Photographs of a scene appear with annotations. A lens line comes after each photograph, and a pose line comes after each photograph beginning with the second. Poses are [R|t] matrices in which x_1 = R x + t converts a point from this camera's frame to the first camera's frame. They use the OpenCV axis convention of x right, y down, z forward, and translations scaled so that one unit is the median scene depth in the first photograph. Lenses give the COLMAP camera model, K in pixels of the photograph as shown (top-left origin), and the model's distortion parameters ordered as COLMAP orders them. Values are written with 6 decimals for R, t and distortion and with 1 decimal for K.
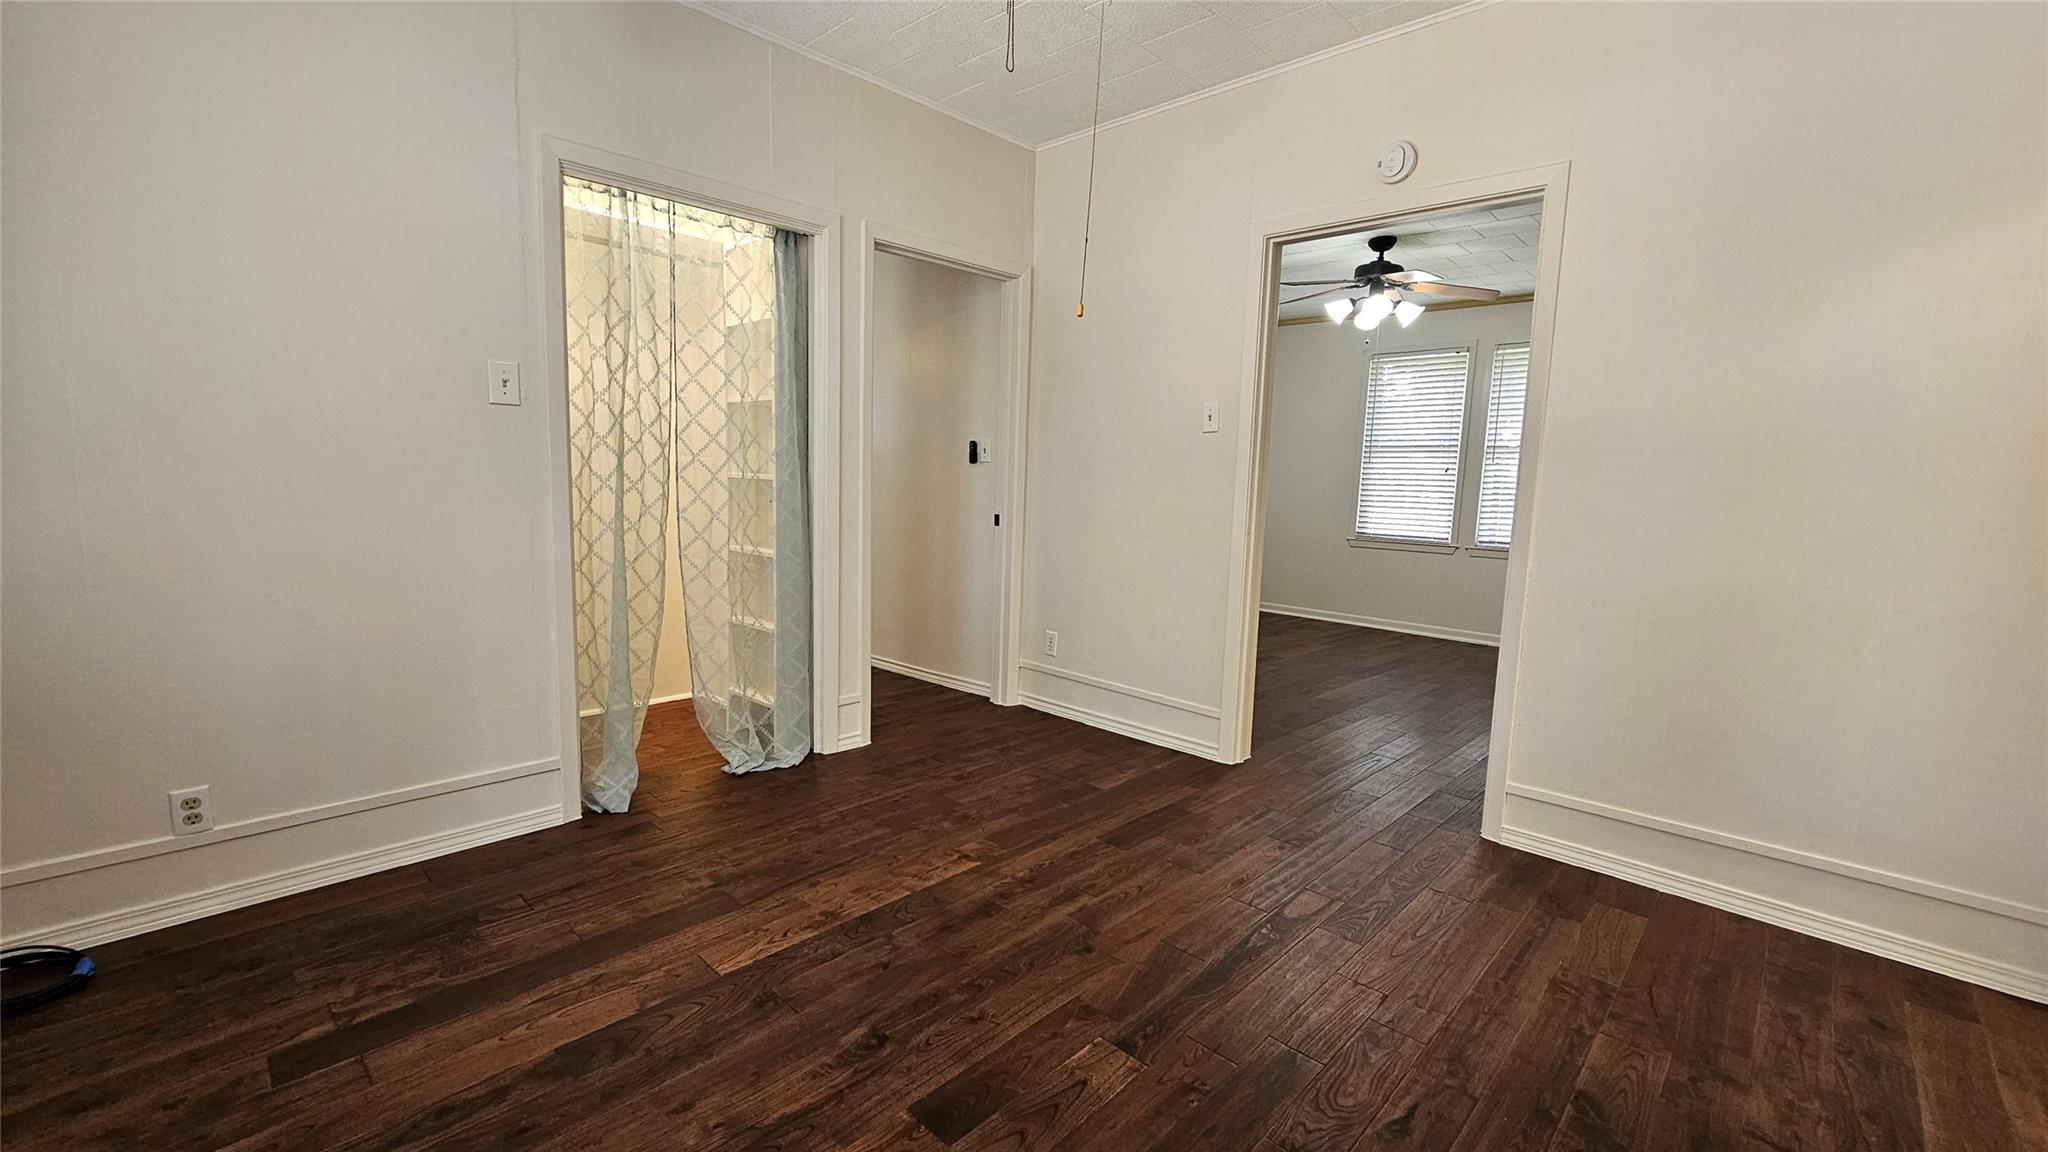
lens RADIAL K [[840.0, 0, 1026.9], [0, 840.0, 577.3], [0, 0, 1]] dist [-0.002992, 0.000665]
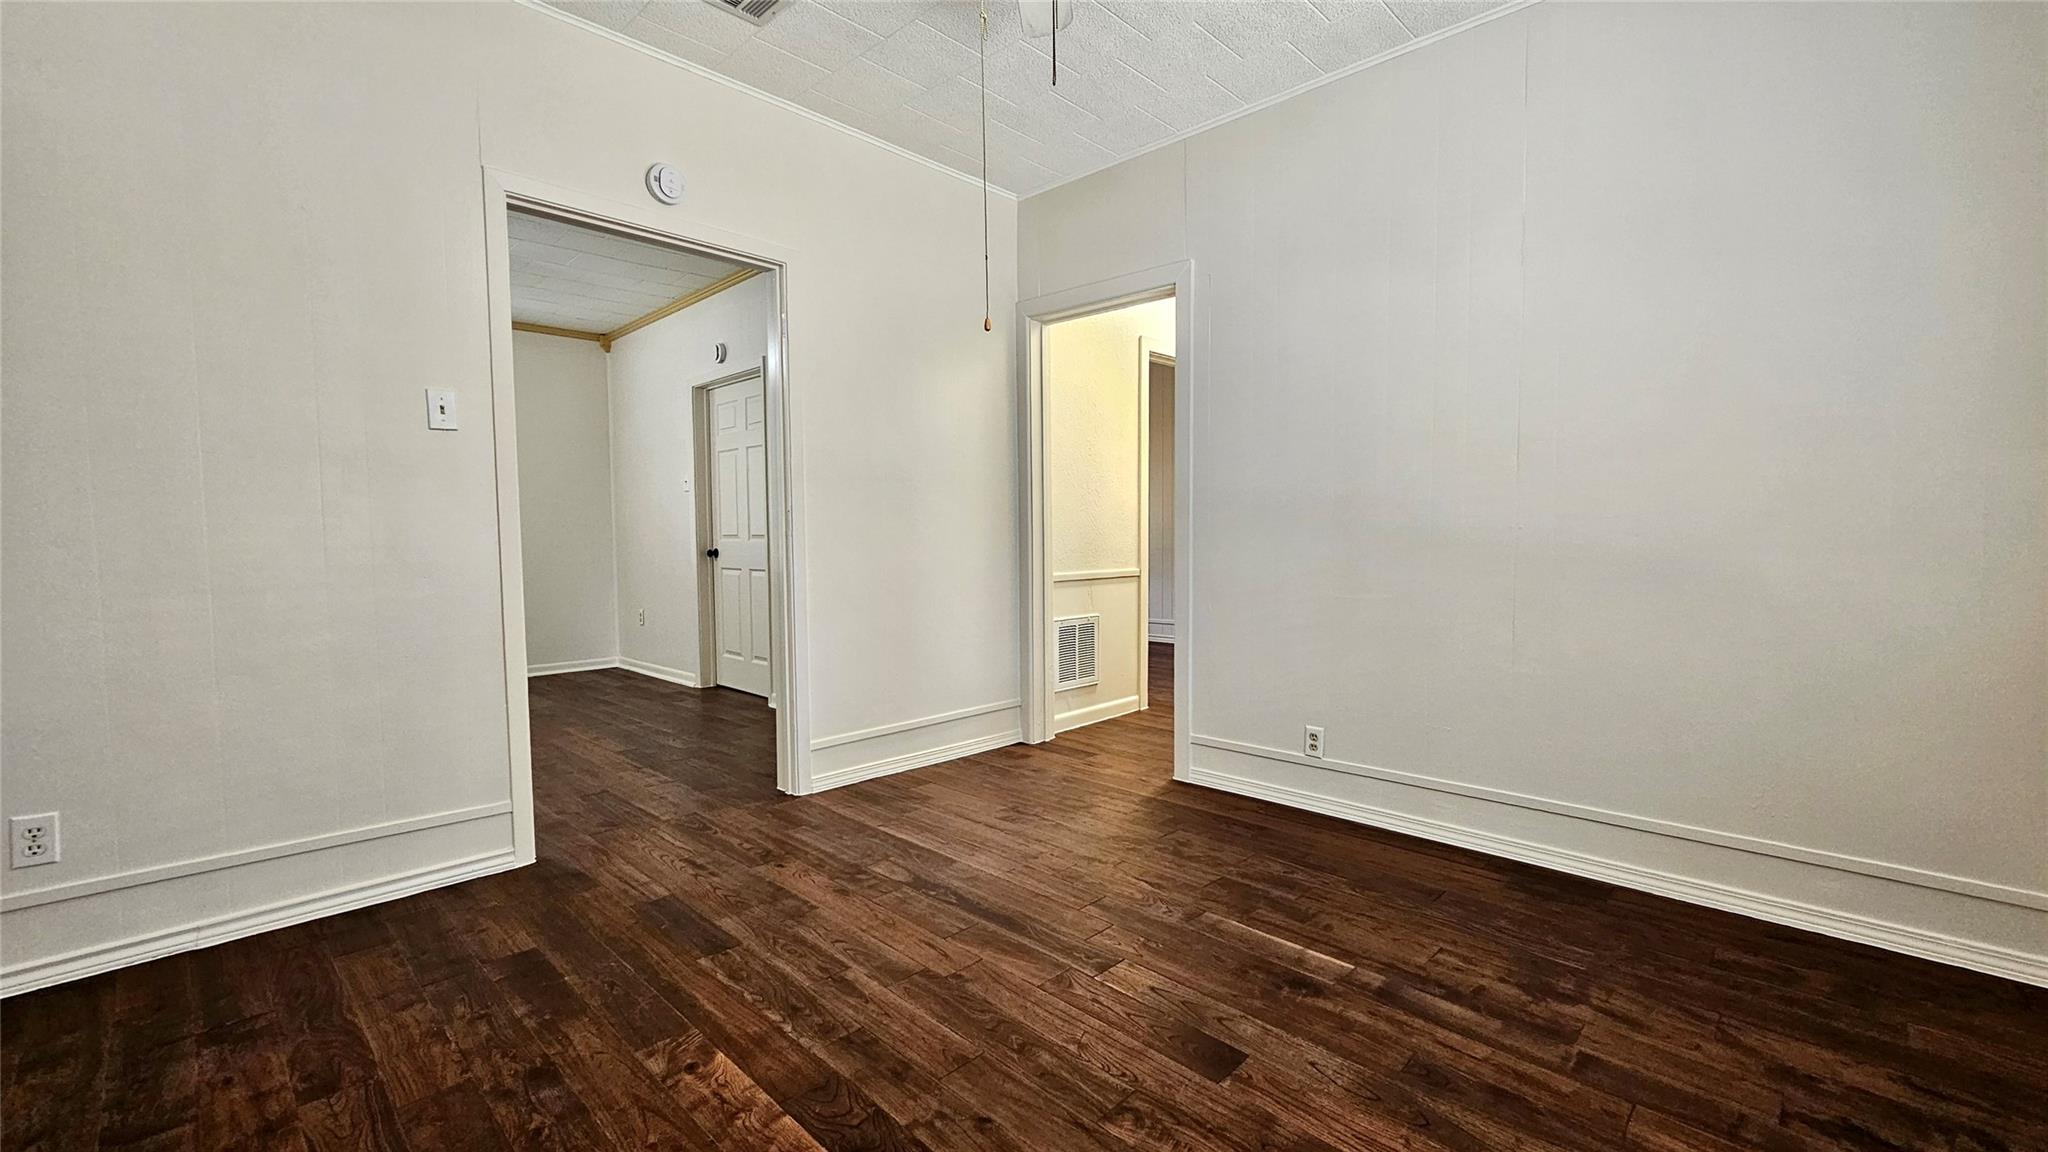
lens RADIAL K [[840.0, 0, 1027.5], [0, 840.0, 577.5], [0, 0, 1]] dist [-0.002992, 0.000665]
pose [[0.017599, -0.089681, 0.995815, -0.683091], [0.121455, 0.988786, 0.086901, -0.067096], [-0.992441, 0.119417, 0.028294, 0.679832]]
